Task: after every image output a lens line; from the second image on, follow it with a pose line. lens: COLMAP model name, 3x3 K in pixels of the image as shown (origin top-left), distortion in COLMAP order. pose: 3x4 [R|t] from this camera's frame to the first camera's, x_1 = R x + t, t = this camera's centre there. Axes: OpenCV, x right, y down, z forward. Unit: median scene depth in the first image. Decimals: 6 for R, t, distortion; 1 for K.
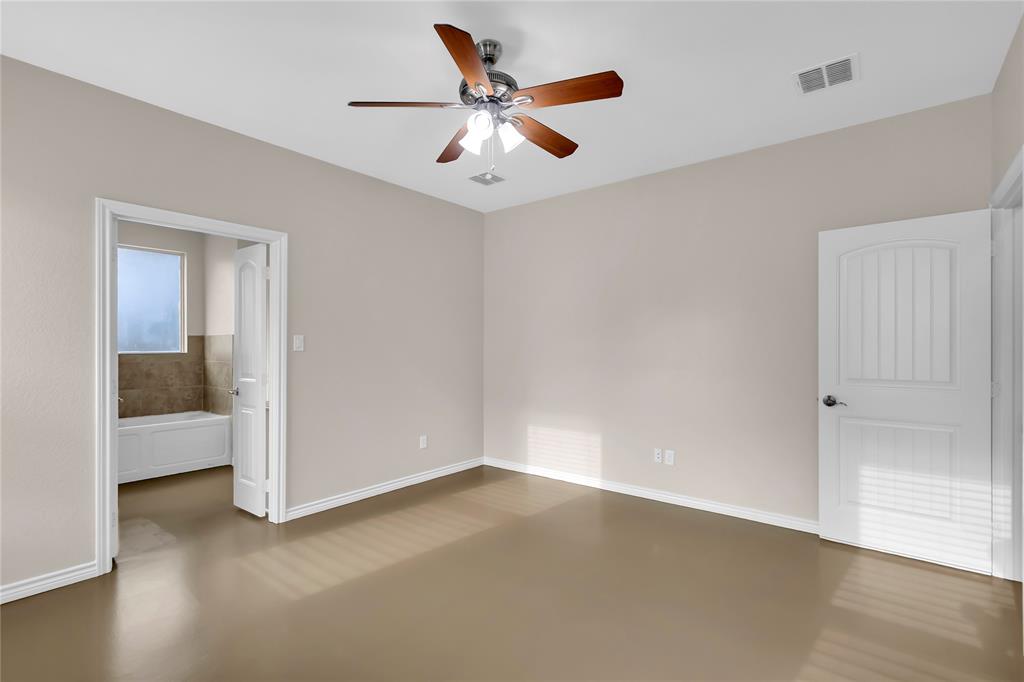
lens RADIAL K [[458.7, 0, 515.8], [0, 458.7, 343.2], [0, 0, 1]] dist [0.001679, 0.000354]
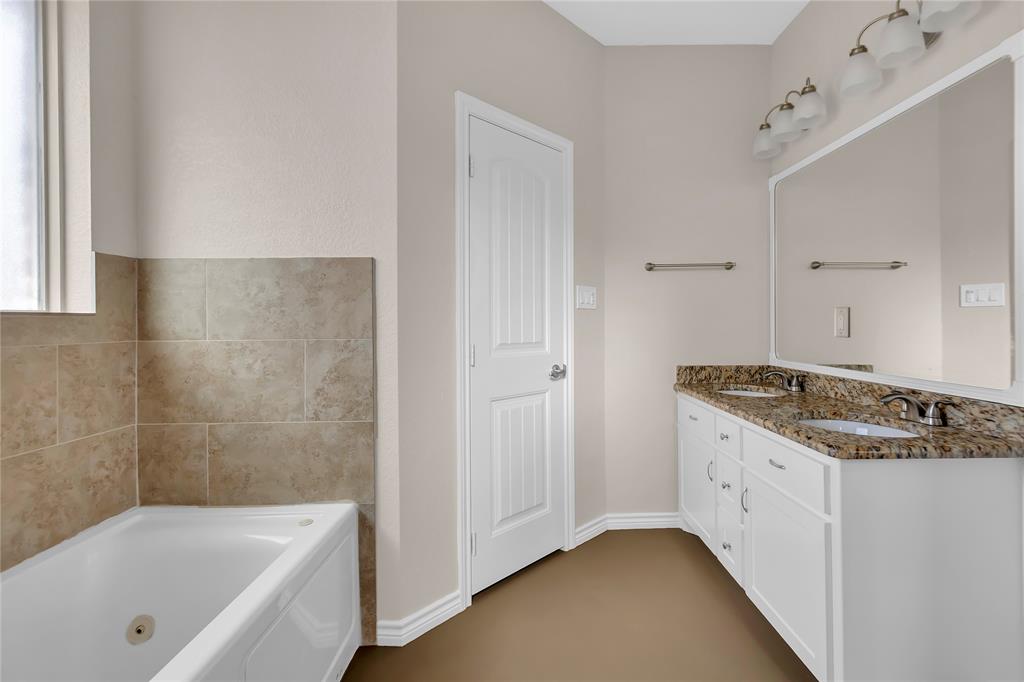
lens RADIAL K [[457.4, 0, 514.4], [0, 457.4, 328.6], [0, 0, 1]] dist [-0.000161, 0.000144]
pose [[0.795736, -0.014745, 0.605464, -0.688000], [0.009368, 0.999884, 0.012038, 0.029386], [-0.605571, -0.003907, 0.795782, 0.629717]]
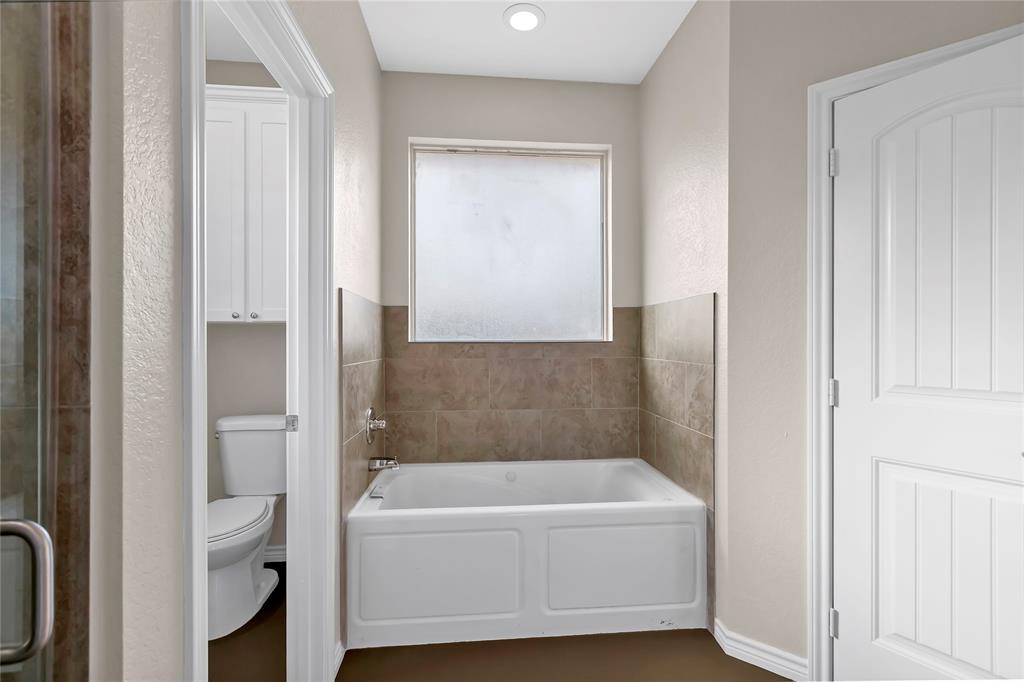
lens RADIAL K [[458.7, 0, 515.8], [0, 458.7, 343.2], [0, 0, 1]] dist [0.001679, 0.000354]
pose [[0.678066, 0.002993, -0.734995, -0.421982], [0.005702, 0.999940, 0.009332, 0.017876], [0.734979, -0.010518, 0.678008, 0.586222]]
